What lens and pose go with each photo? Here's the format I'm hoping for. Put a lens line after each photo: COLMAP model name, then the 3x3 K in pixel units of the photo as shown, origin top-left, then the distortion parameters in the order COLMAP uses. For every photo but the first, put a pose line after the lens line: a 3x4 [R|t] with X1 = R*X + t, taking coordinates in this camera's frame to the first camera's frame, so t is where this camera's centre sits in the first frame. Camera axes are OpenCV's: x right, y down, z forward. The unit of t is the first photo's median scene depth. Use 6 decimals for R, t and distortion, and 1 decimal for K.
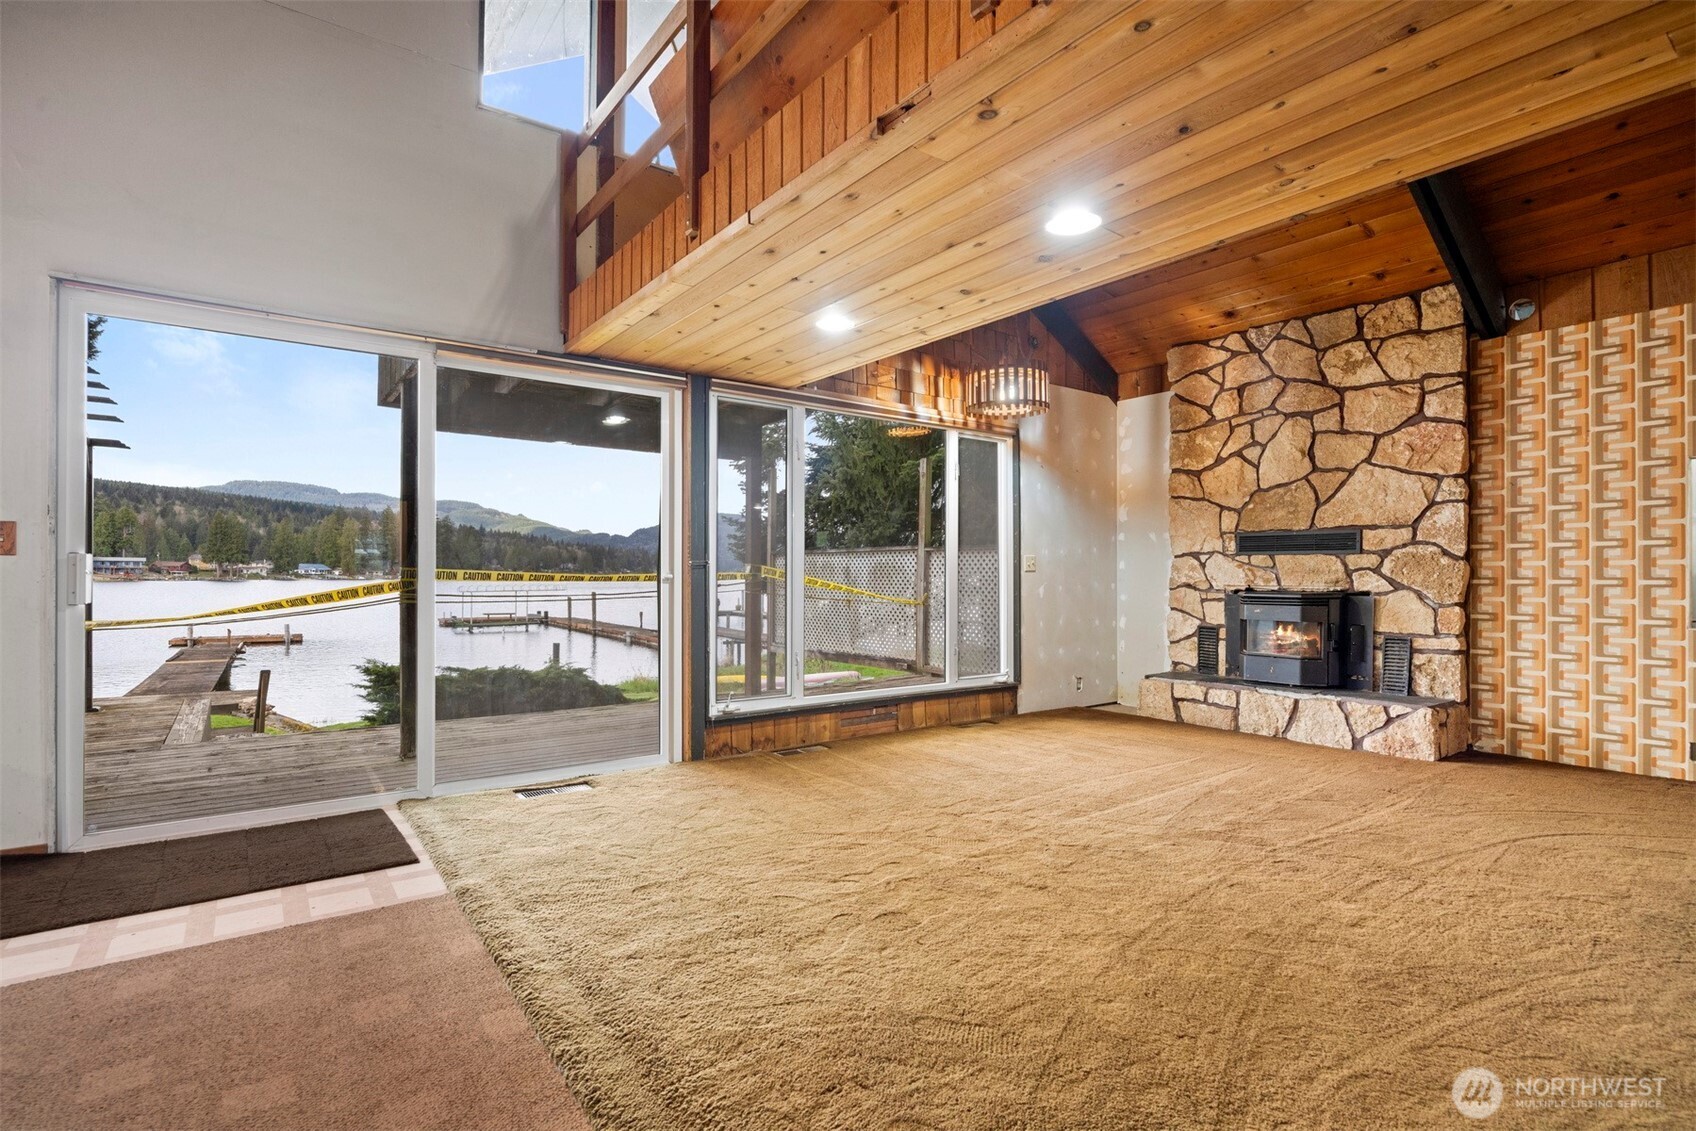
lens RADIAL K [[811.9, 0, 846.1], [0, 811.9, 574.8], [0, 0, 1]] dist [-0.009969, -0.000402]
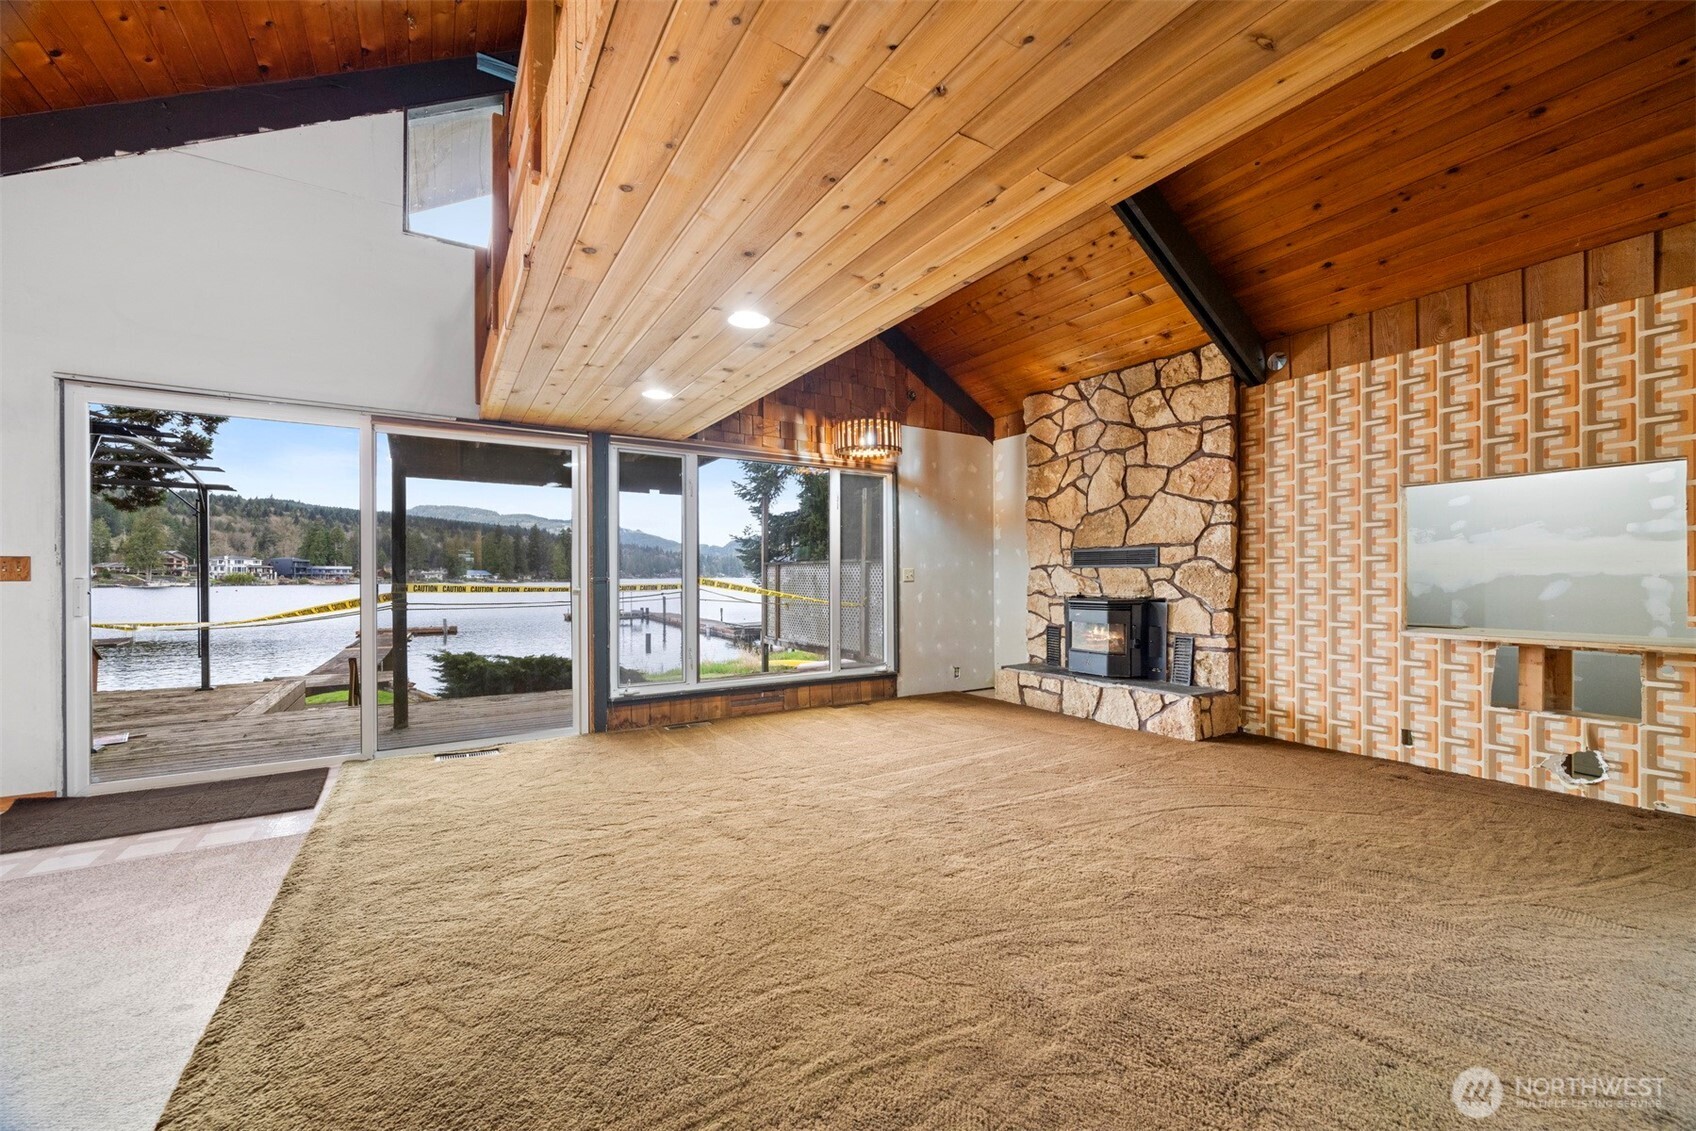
lens RADIAL K [[664.5, 0, 854.7], [0, 664.5, 579.5], [0, 0, 1]] dist [-0.002429, -0.000595]
pose [[0.997465, -0.004948, -0.070992, 0.270309], [0.005260, 0.999977, 0.004201, -0.014752], [0.070969, -0.004563, 0.997468, -0.018688]]
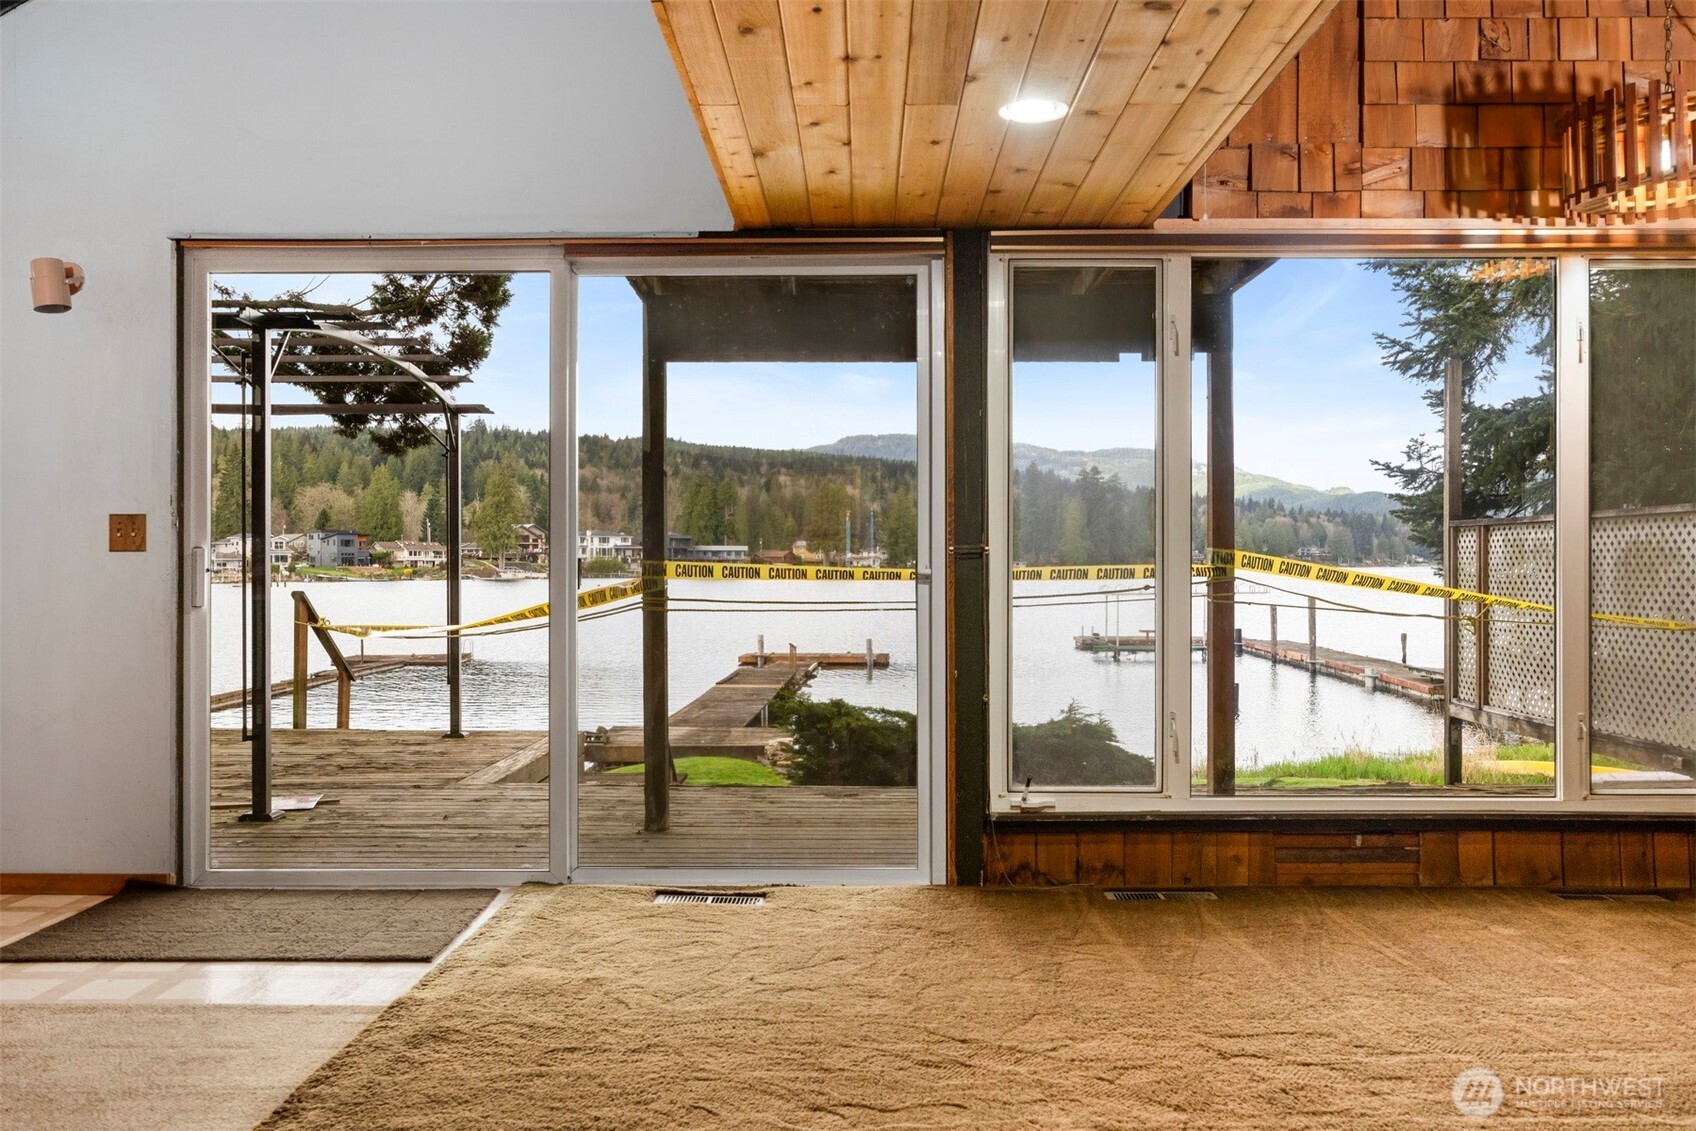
lens RADIAL K [[1415.4, 0, 853.8], [0, 1415.4, 562.9], [0, 0, 1]] dist [-0.009195, 0.015002]
pose [[0.797132, -0.005333, -0.603781, 0.338197], [0.003892, 0.999986, -0.003694, -0.001359], [0.603792, 0.000594, 0.797141, 0.123231]]
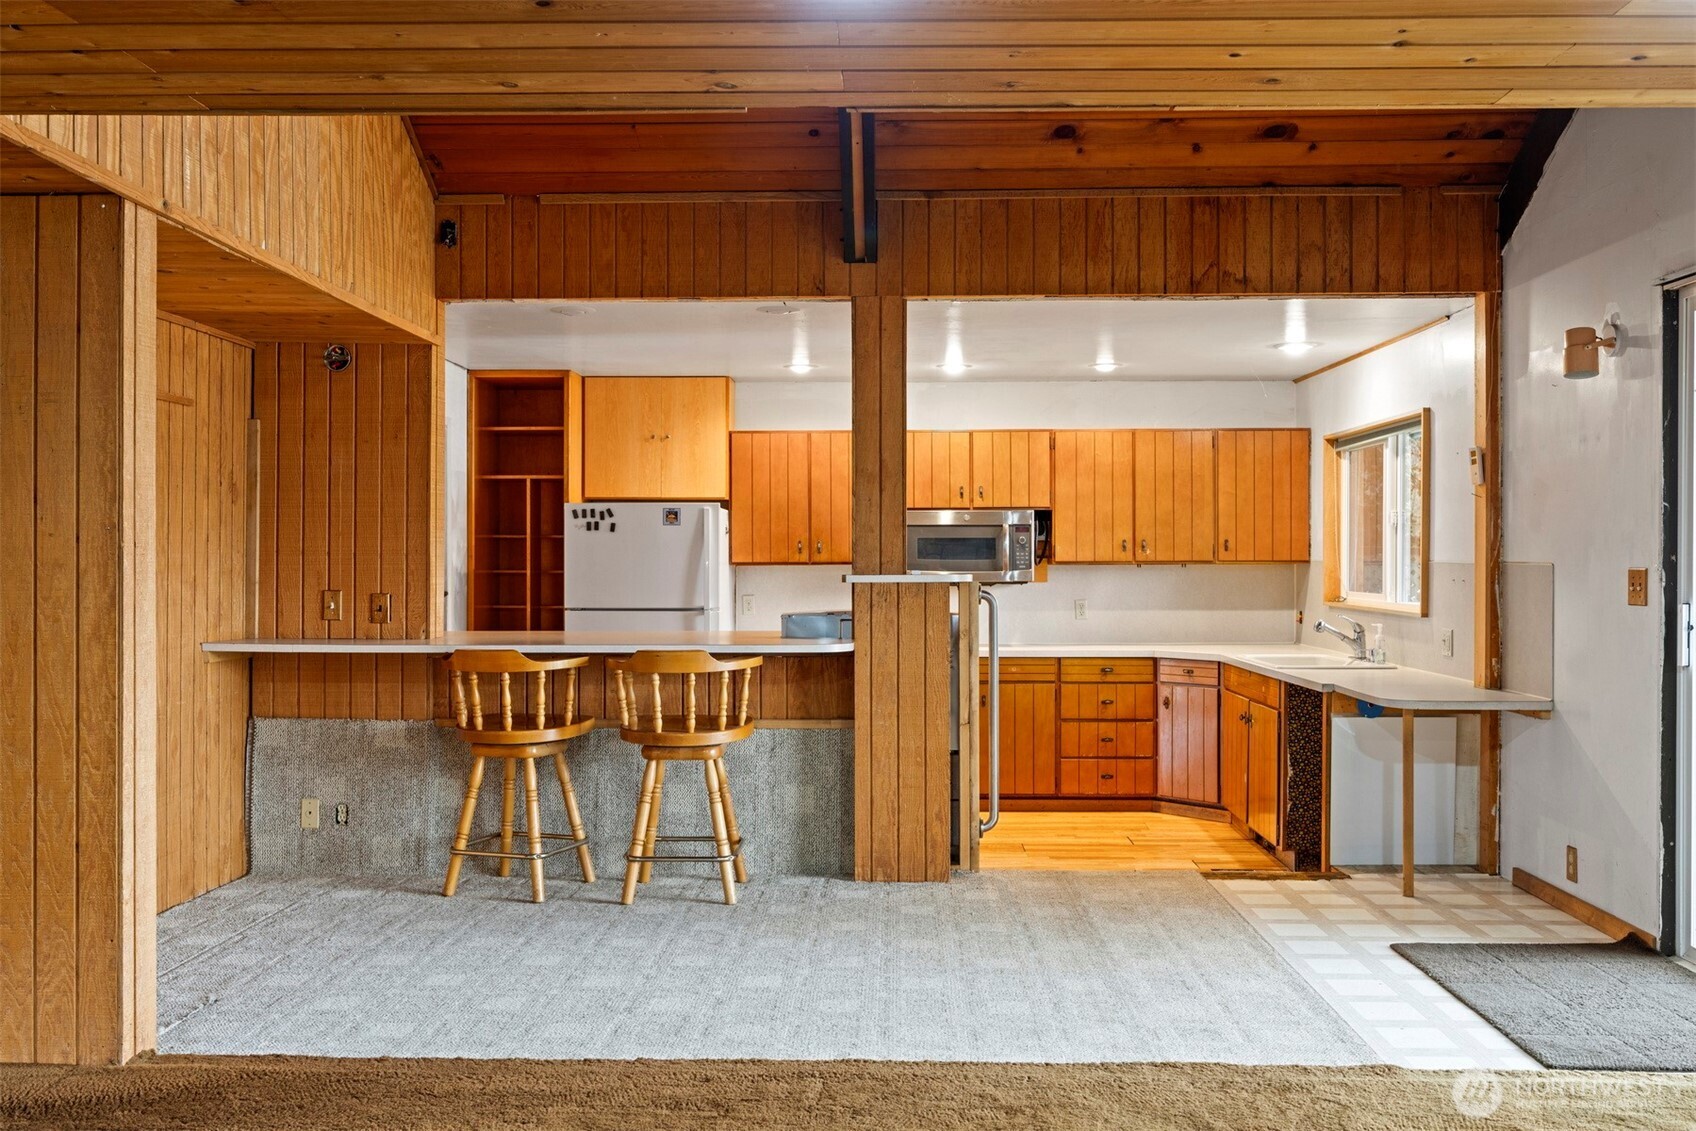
lens RADIAL K [[1525.9, 0, 878.7], [0, 1525.9, 562.1], [0, 0, 1]] dist [0.005904, 0.002377]
pose [[-0.615292, -0.003233, -0.788292, 0.498355], [-0.002079, 0.999995, -0.002479, -0.039420], [0.788296, 0.000113, -0.615296, 0.811432]]
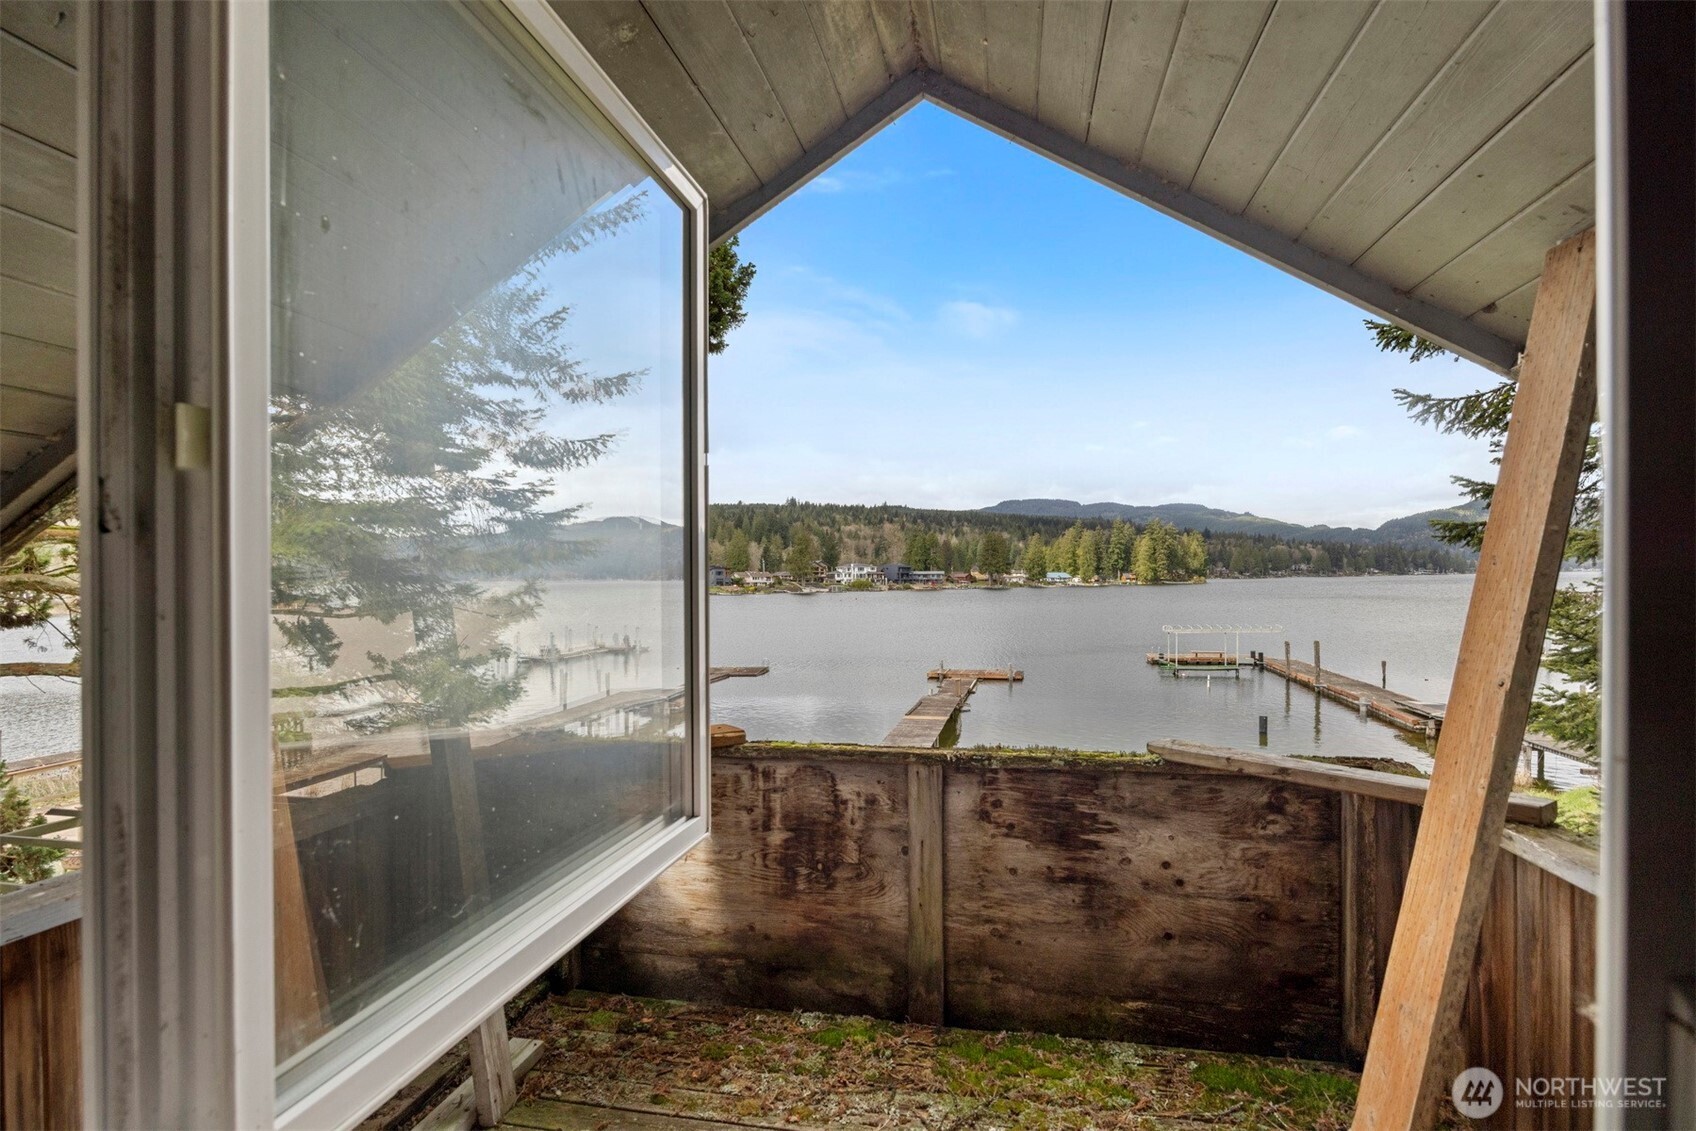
lens RADIAL K [[811.9, 0, 855.3], [0, 811.9, 575.1], [0, 0, 1]] dist [-0.009969, -0.000402]
pose [[0.669909, -0.010853, -0.742364, -0.098963], [0.015682, 0.999877, -0.000467, -0.551019], [0.742278, -0.011329, 0.669997, 0.914264]]
